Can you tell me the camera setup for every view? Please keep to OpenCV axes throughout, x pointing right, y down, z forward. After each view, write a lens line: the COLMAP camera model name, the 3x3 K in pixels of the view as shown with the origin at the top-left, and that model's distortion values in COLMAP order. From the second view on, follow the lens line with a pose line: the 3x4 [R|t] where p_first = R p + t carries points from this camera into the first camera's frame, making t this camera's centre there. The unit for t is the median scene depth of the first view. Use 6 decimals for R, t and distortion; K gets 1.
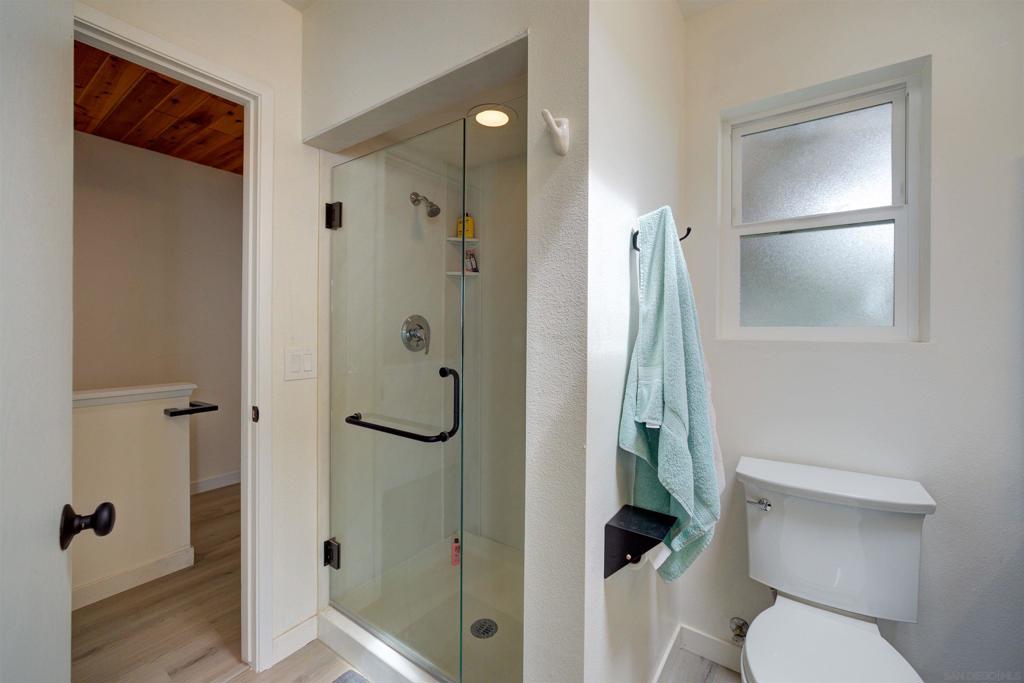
lens RADIAL K [[420.5, 0, 513.2], [0, 420.5, 328.5], [0, 0, 1]] dist [-0.034973, 0.015354]
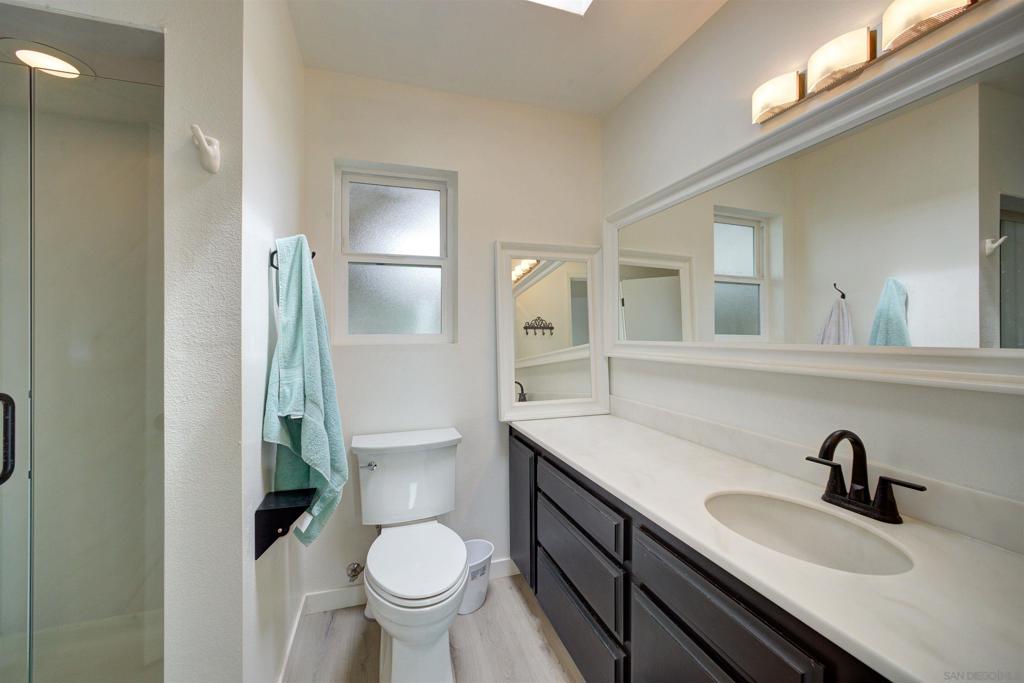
lens RADIAL K [[401.8, 0, 510.2], [0, 401.8, 338.0], [0, 0, 1]] dist [-0.031983, 0.012835]
pose [[0.597393, -0.010461, 0.801880, -0.206714], [0.005420, 0.999945, 0.009007, -0.002018], [-0.801930, -0.001034, 0.597417, -0.174884]]
